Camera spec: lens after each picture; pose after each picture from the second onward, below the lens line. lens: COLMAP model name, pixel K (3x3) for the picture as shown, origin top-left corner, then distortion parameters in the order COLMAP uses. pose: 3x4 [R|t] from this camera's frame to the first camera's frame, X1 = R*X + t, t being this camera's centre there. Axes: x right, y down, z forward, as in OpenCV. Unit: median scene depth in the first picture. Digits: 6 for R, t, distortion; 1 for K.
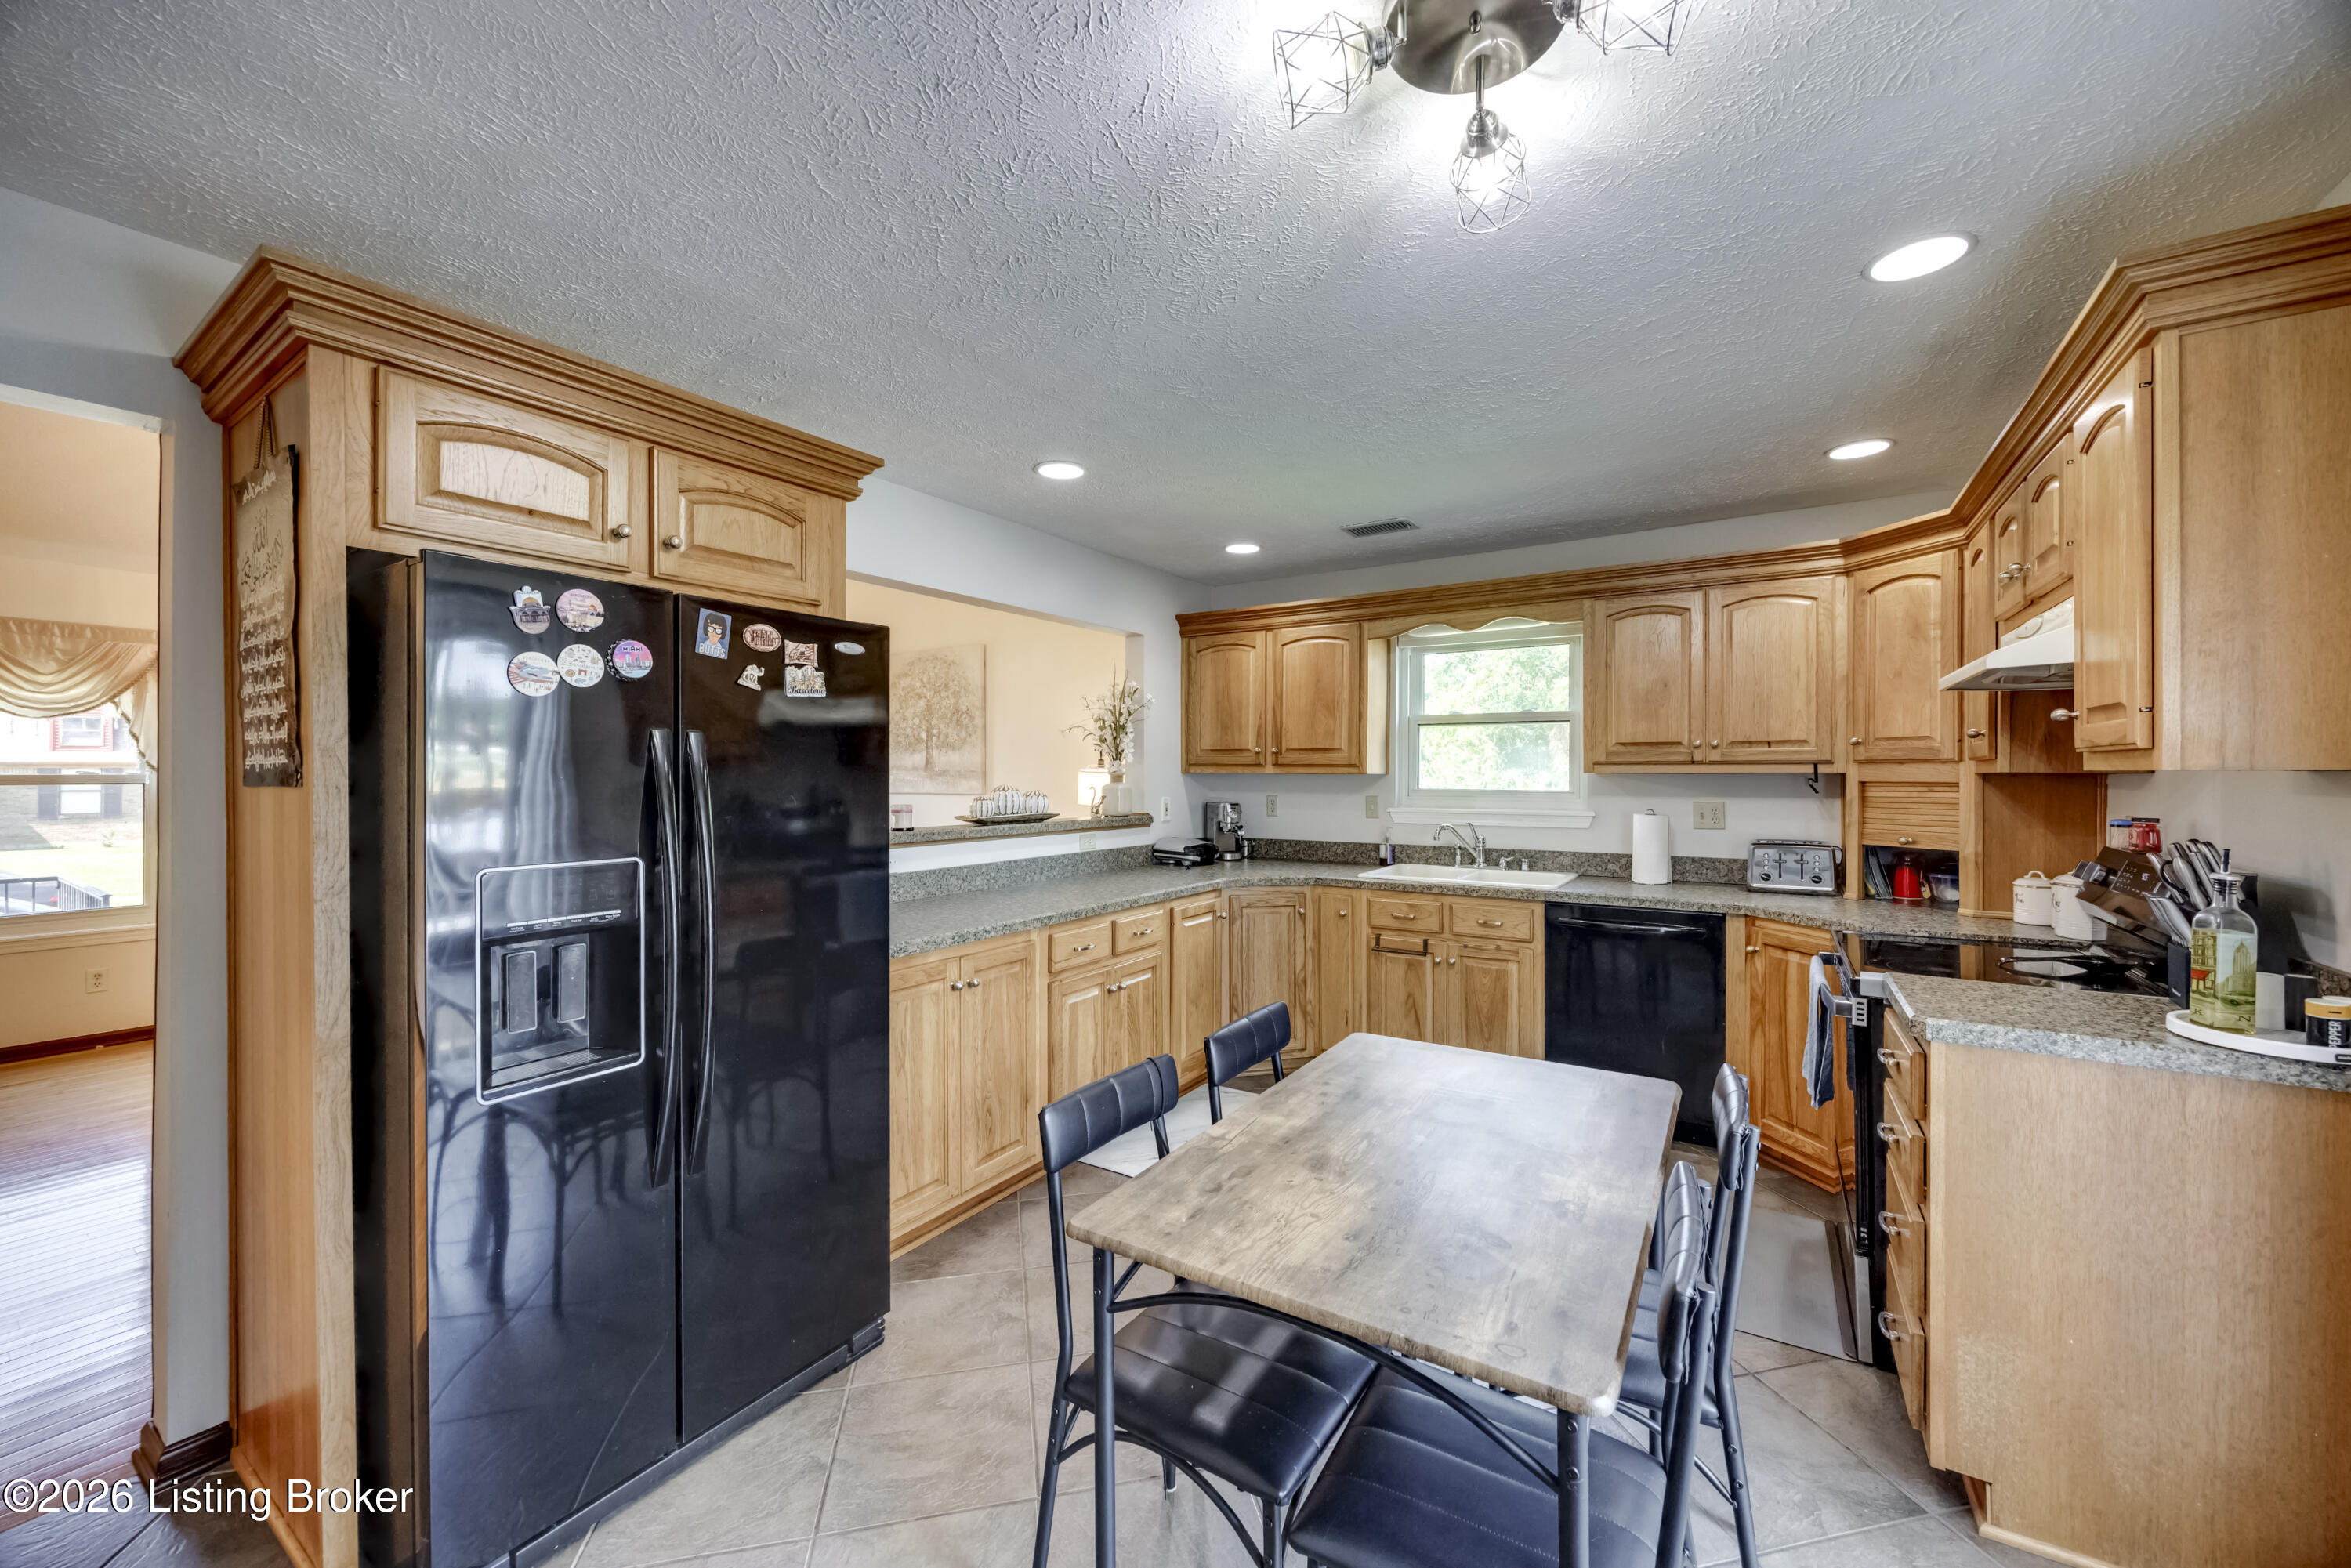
lens RADIAL K [[889.3, 0, 1184.5], [0, 889.3, 772.7], [0, 0, 1]] dist [-0.007581, 0.000572]
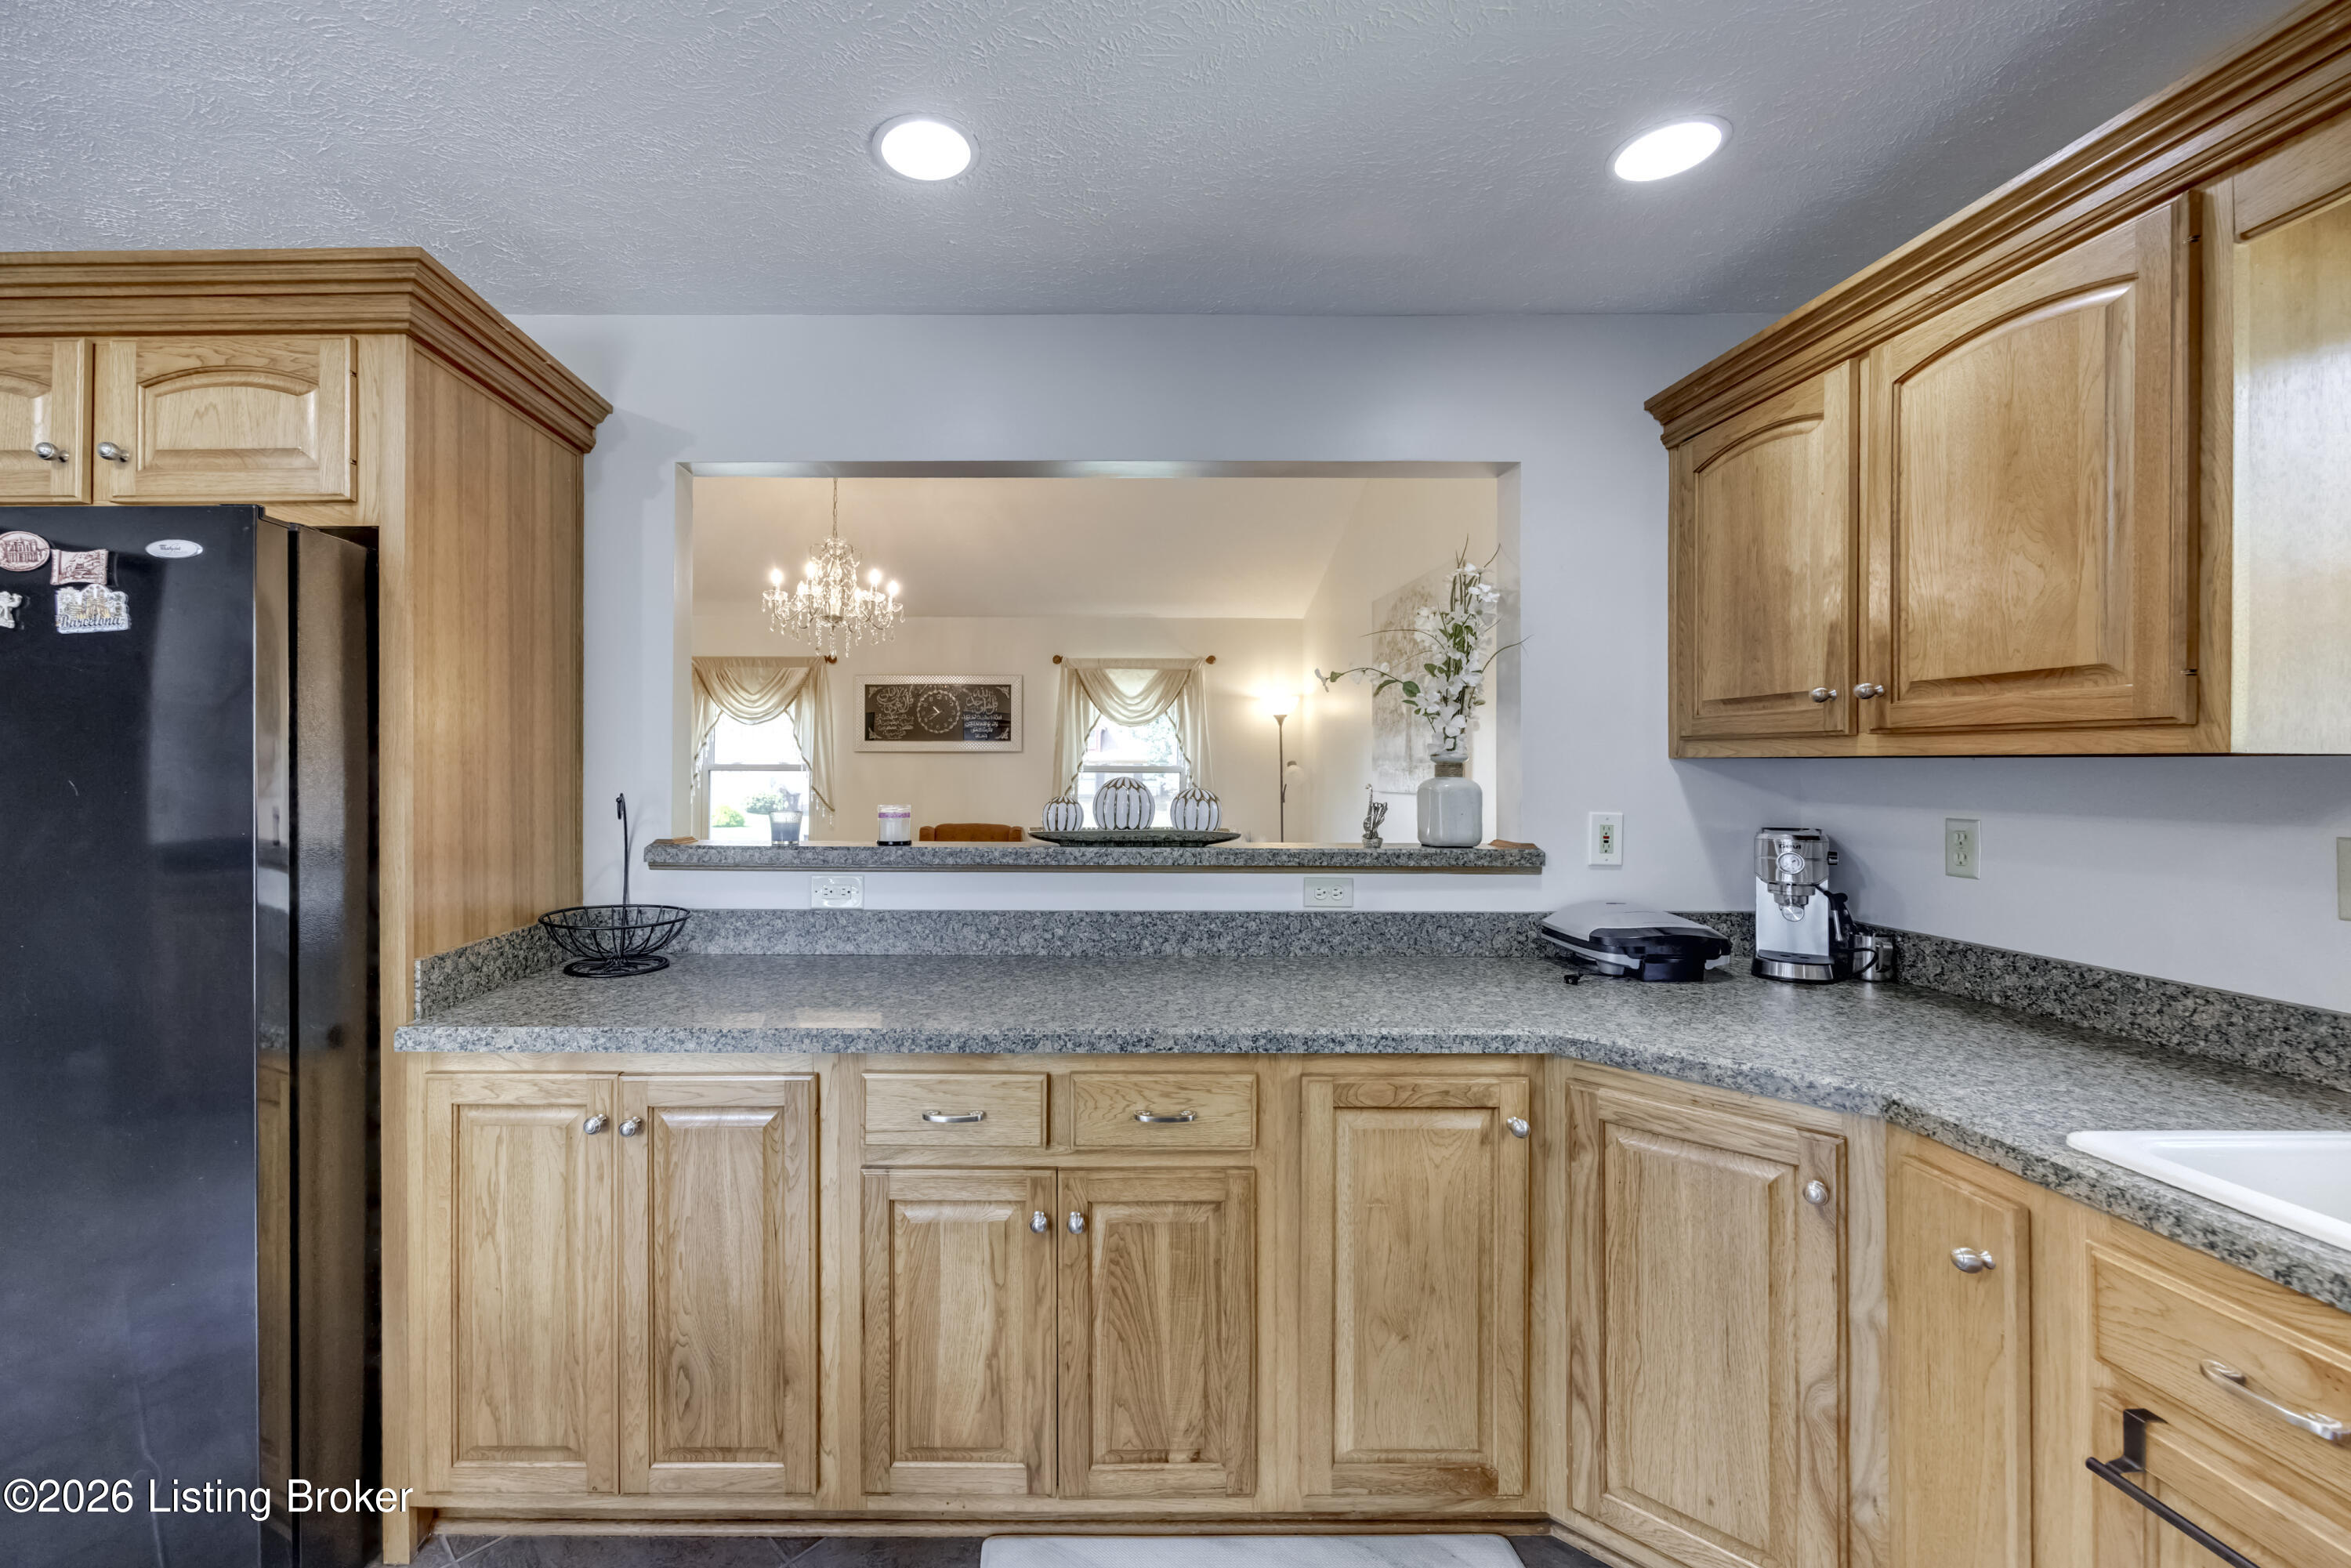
lens RADIAL K [[936.3, 0, 1062.0], [0, 936.3, 761.8], [0, 0, 1]] dist [-0.005799, 0.000478]
pose [[0.543140, -0.004795, -0.839629, 0.291726], [-0.002083, 0.999973, -0.007059, 0.007827], [0.839640, 0.005583, 0.543115, 0.660052]]
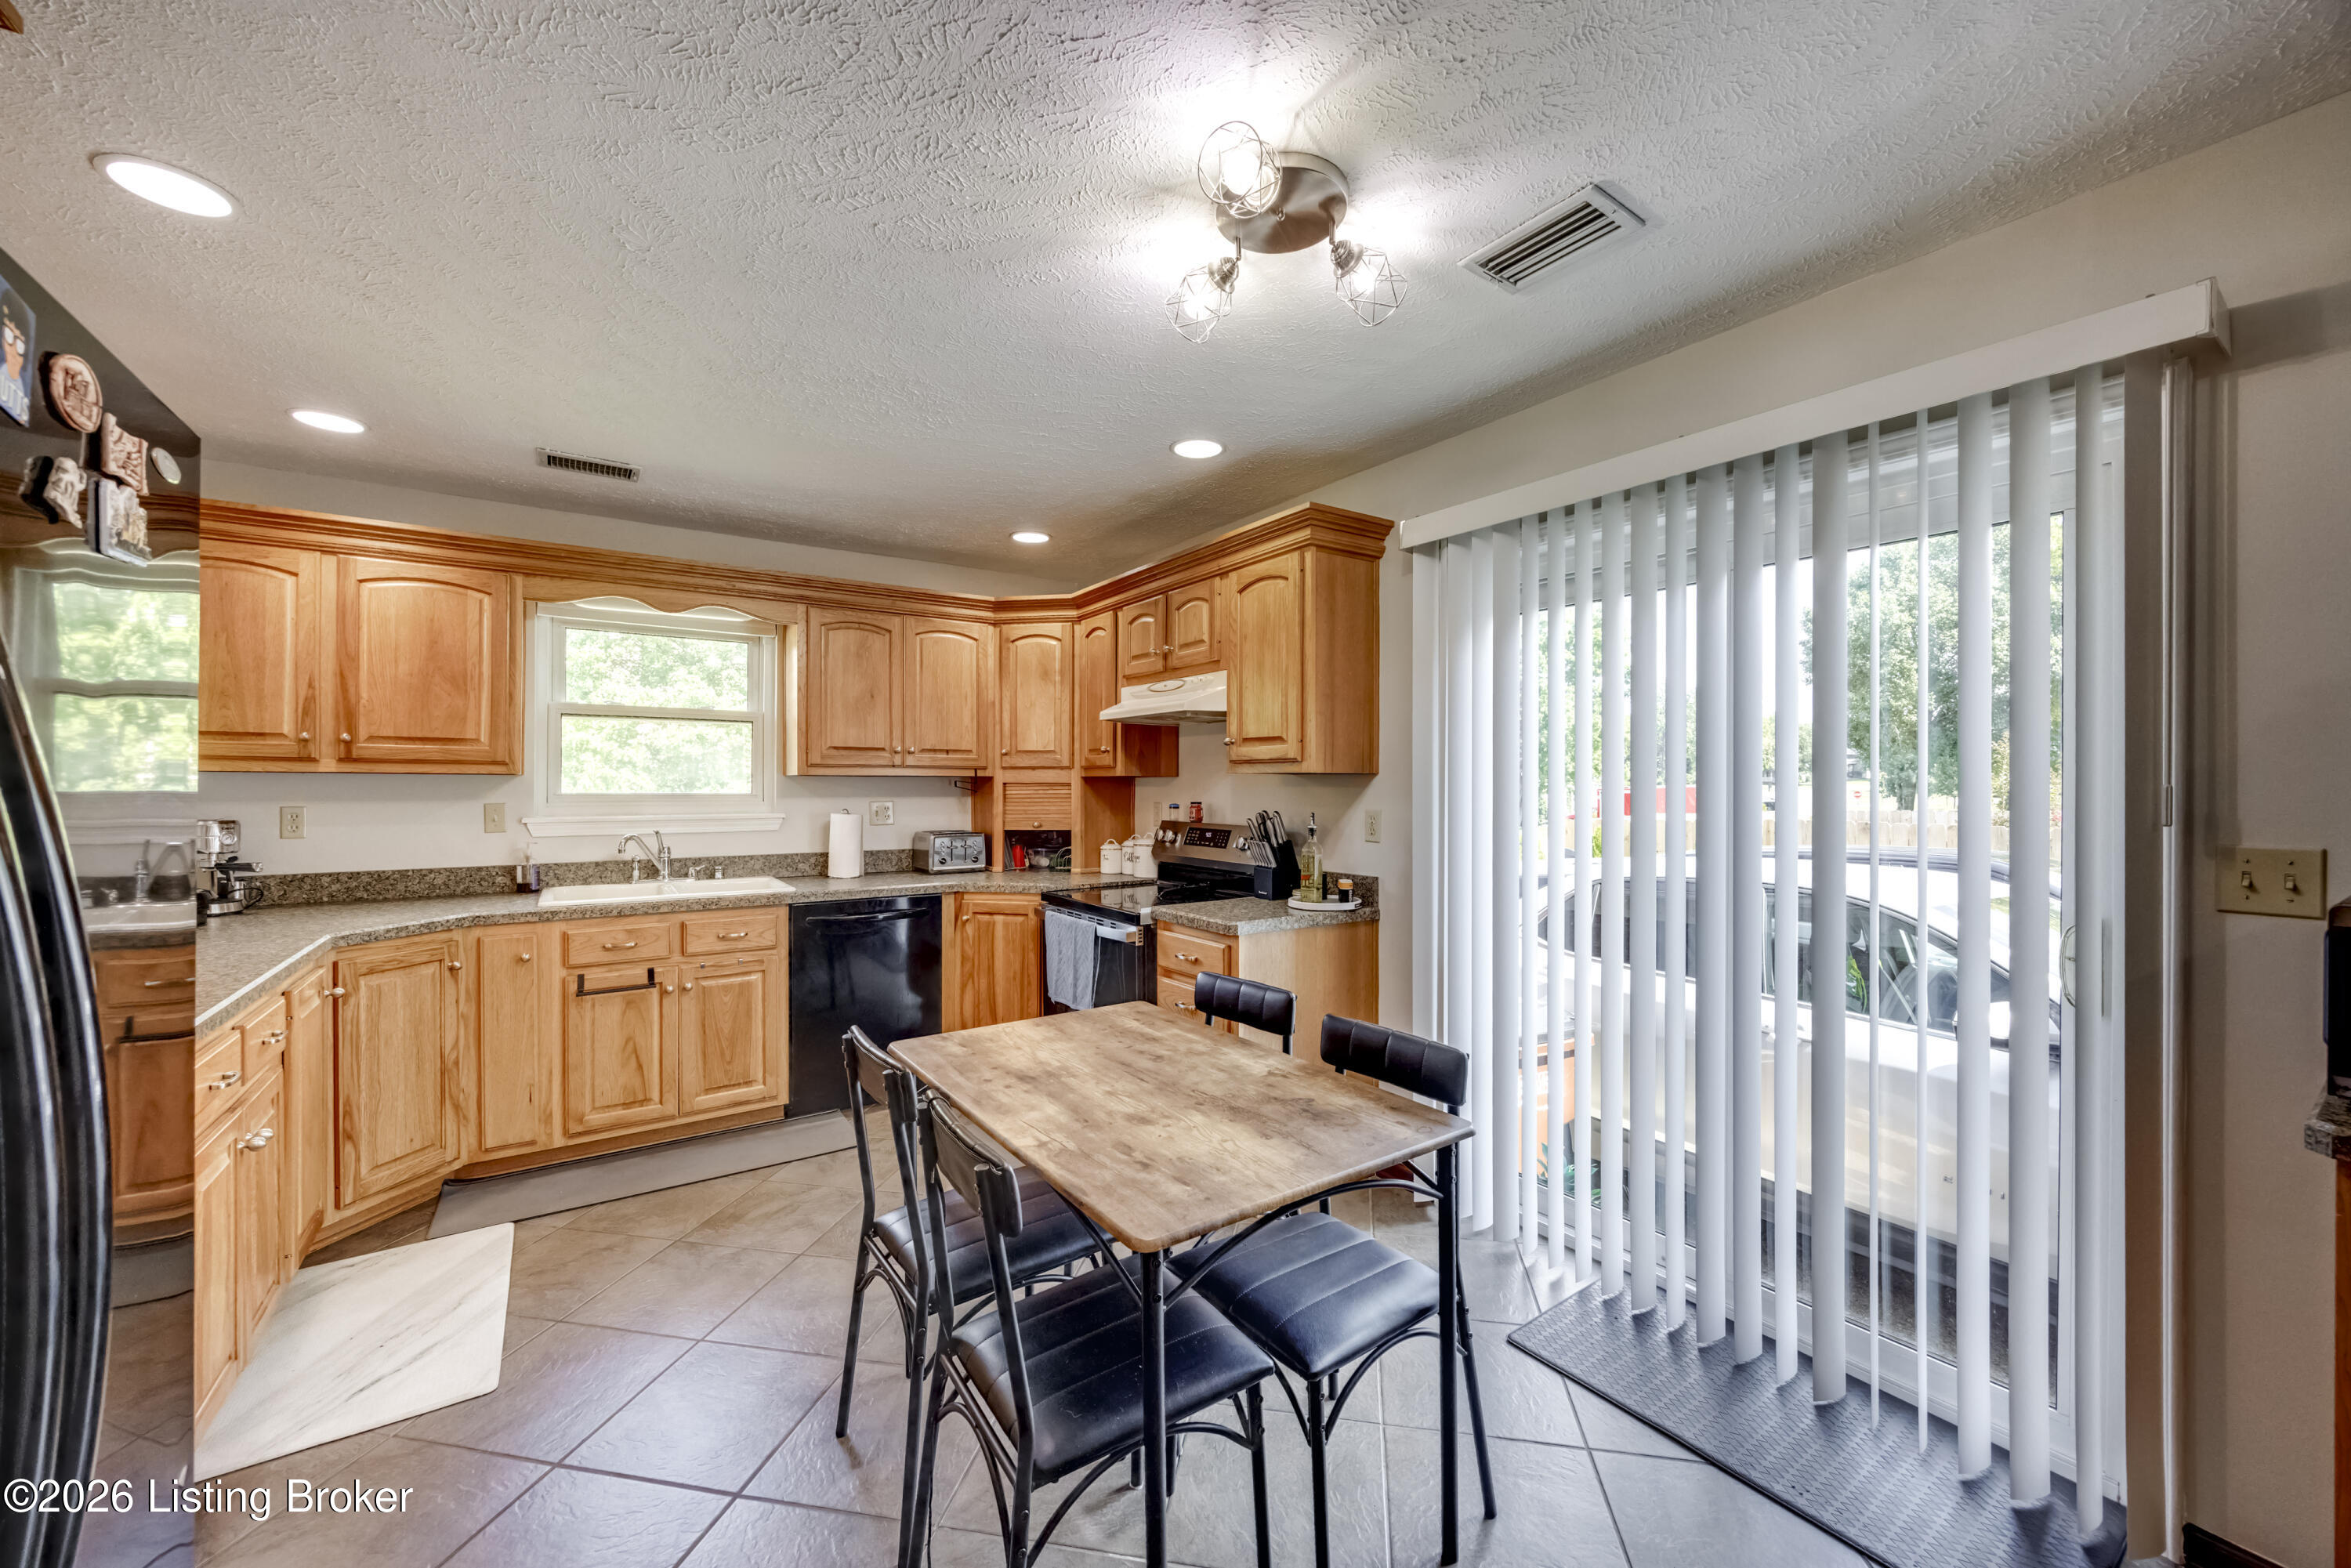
lens RADIAL K [[889.3, 0, 1184.2], [0, 889.3, 788.1], [0, 0, 1]] dist [-0.007581, 0.000572]
pose [[0.382025, -0.003528, 0.924145, -0.331677], [-0.003049, 0.999982, 0.005078, 0.009259], [-0.924147, -0.004758, 0.382007, 0.208751]]
